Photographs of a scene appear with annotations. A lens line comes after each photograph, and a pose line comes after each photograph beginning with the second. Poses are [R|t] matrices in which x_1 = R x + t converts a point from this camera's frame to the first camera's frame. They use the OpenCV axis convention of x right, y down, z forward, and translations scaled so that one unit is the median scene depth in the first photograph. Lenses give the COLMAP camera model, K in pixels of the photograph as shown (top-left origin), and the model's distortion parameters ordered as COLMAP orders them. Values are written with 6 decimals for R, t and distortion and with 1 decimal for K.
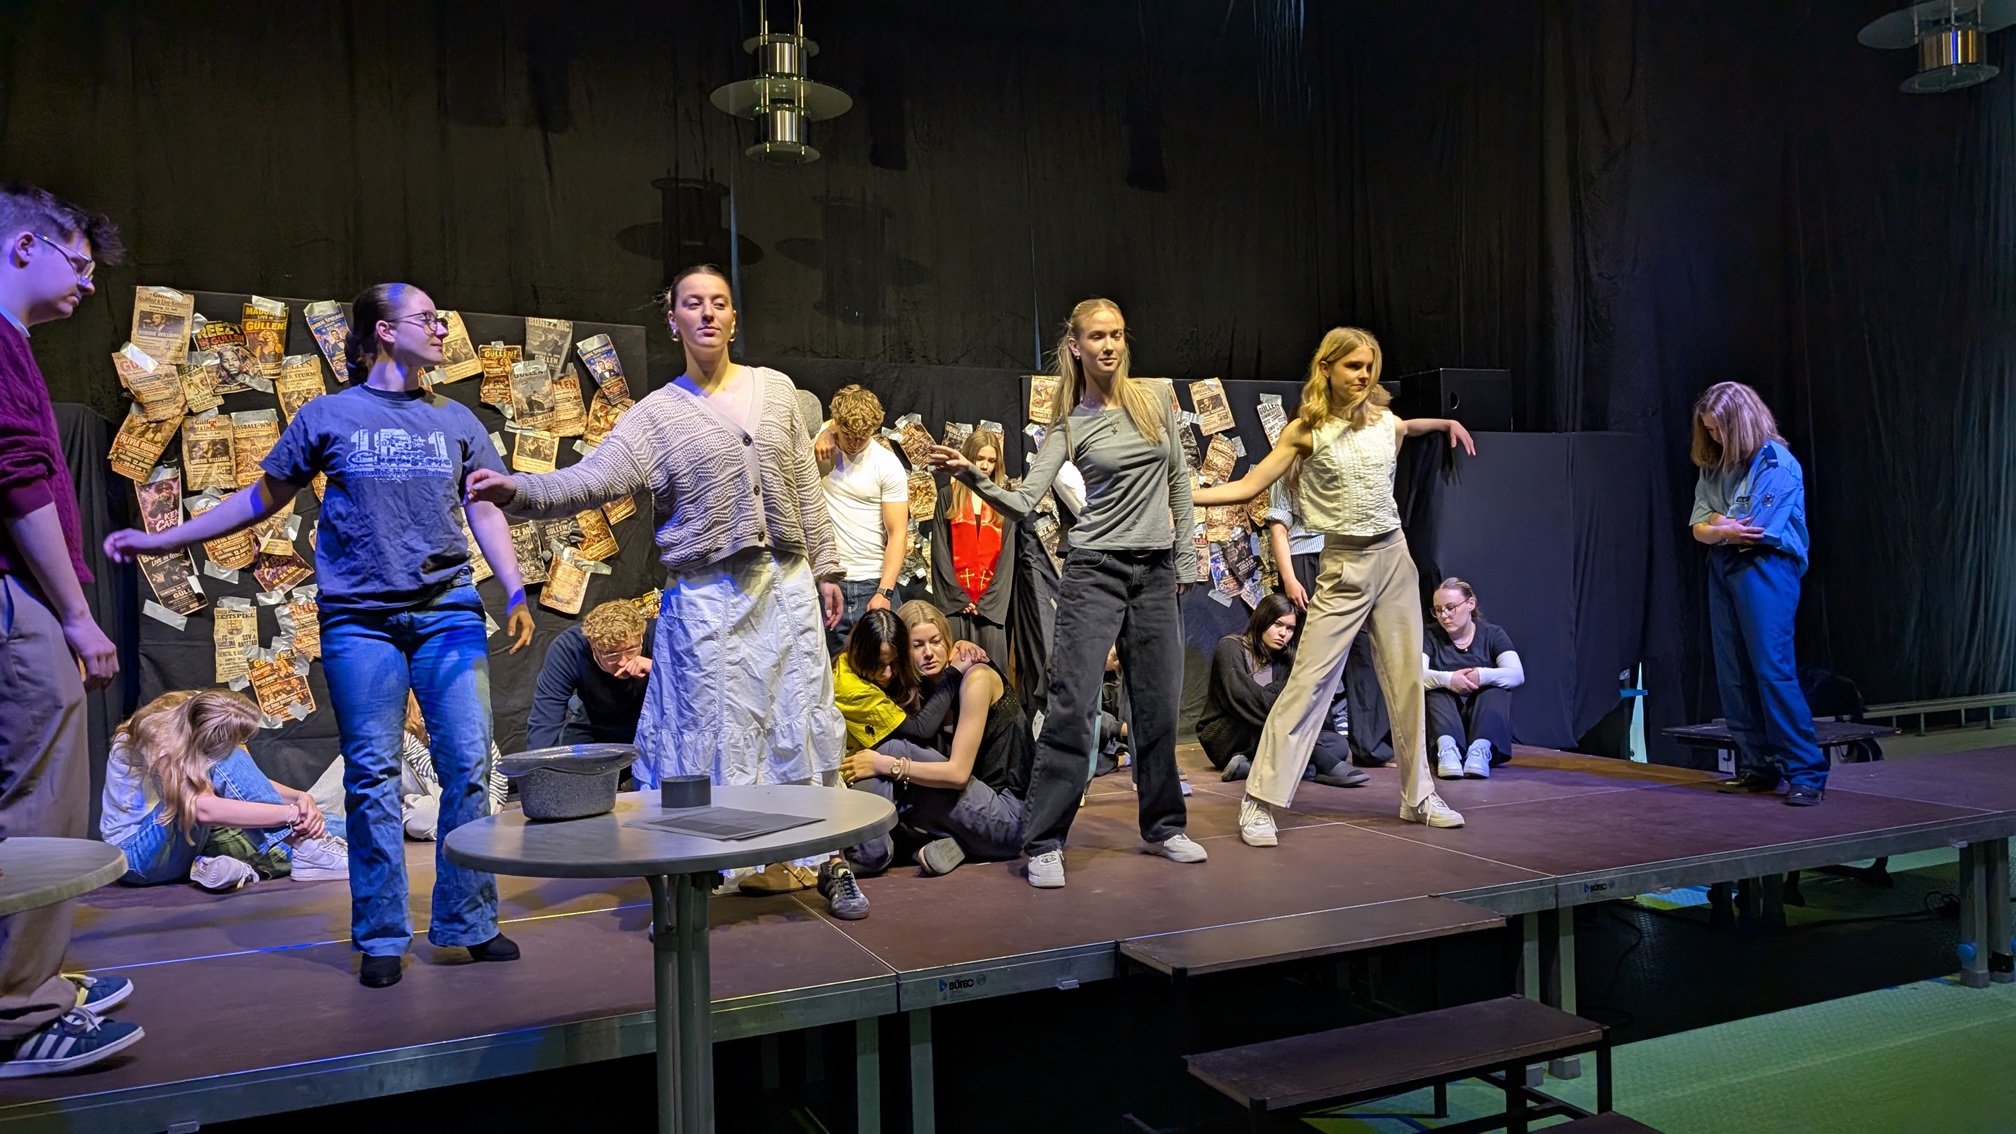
lens RADIAL K [[1443.8, 0, 1006.9], [0, 1443.8, 559.2], [0, 0, 1]] dist [0.000851, 0.001920]
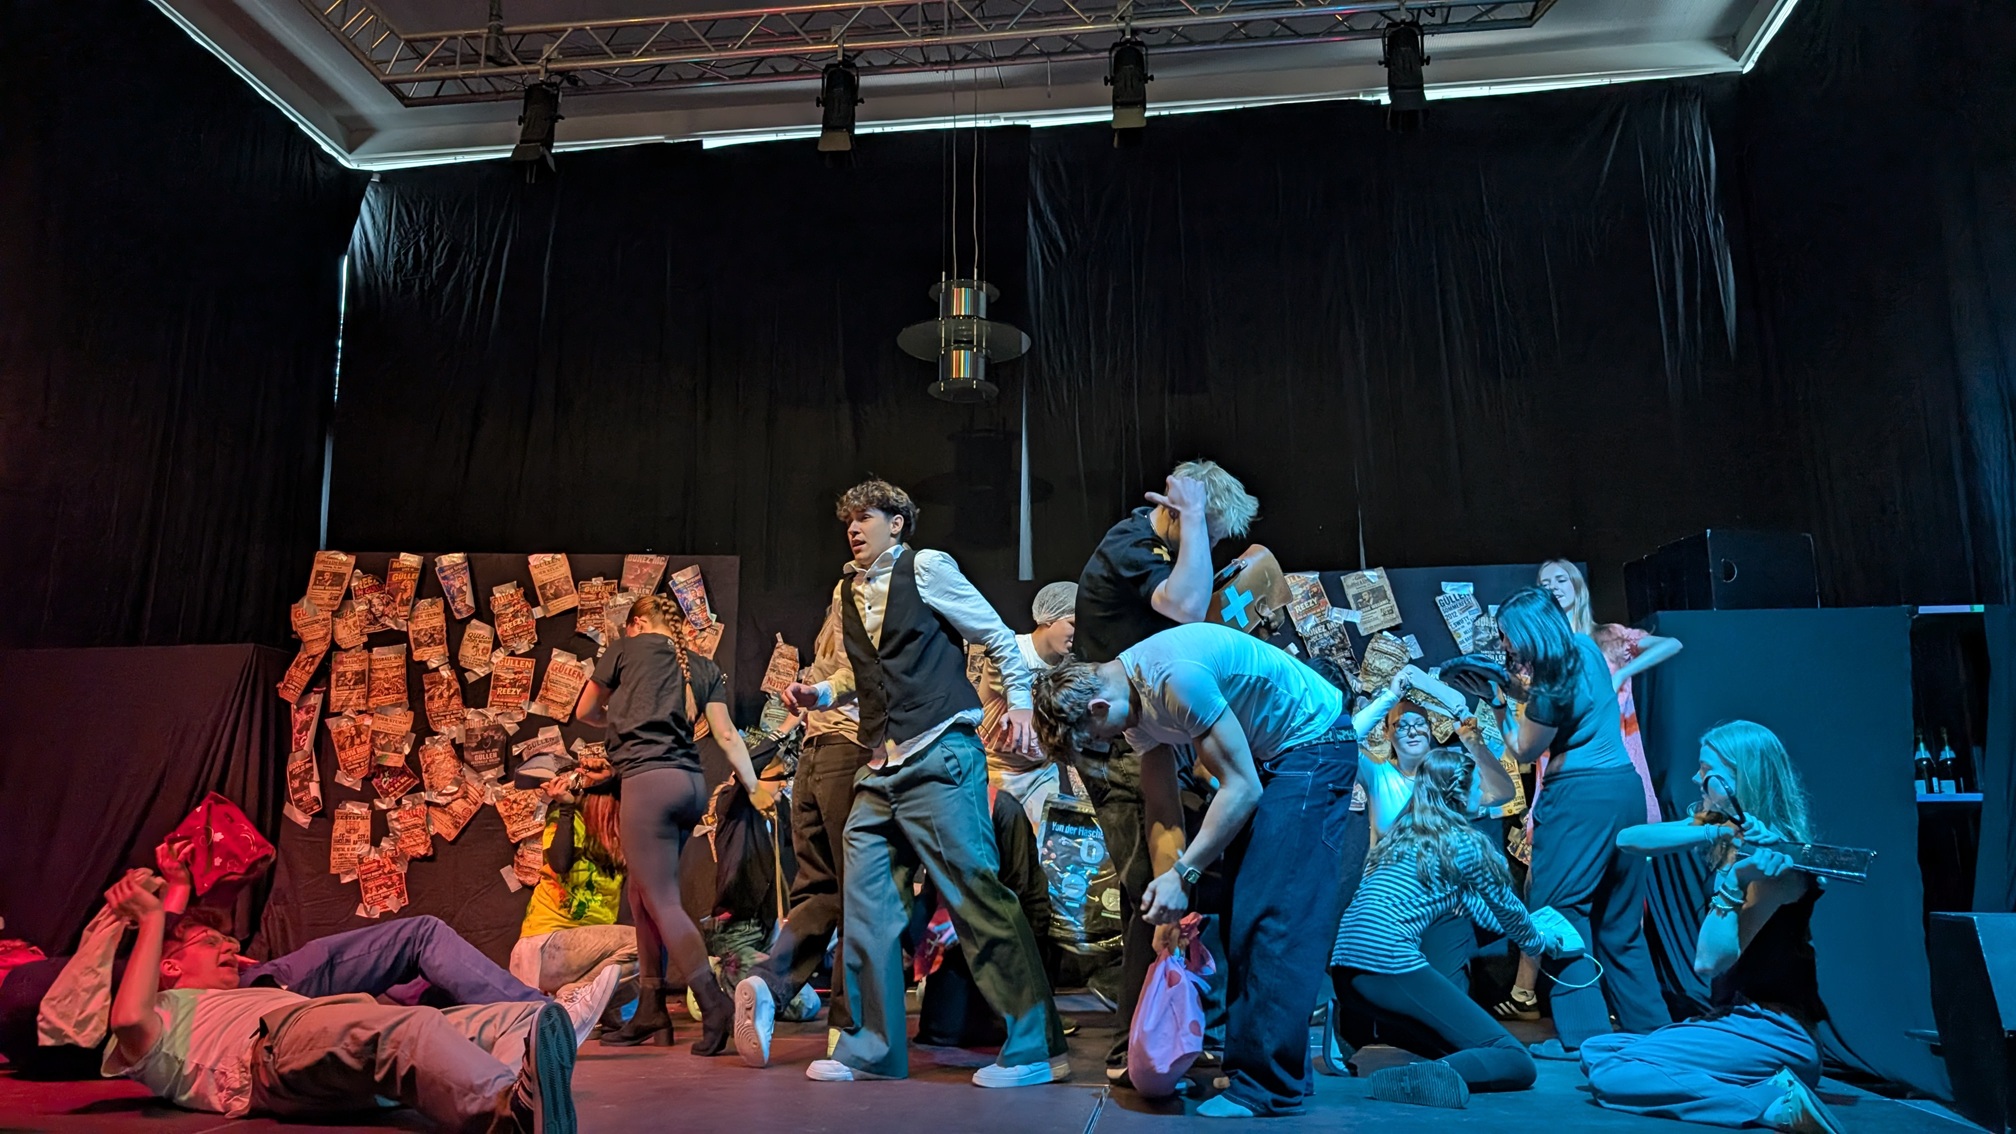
lens RADIAL K [[1443.8, 0, 1006.9], [0, 1443.8, 559.2], [0, 0, 1]] dist [0.000851, 0.001920]
pose [[0.853511, -0.086735, -0.513805, 0.545057], [-0.015777, 0.981295, -0.191860, 0.049363], [0.520835, 0.171861, 0.836178, 0.248212]]
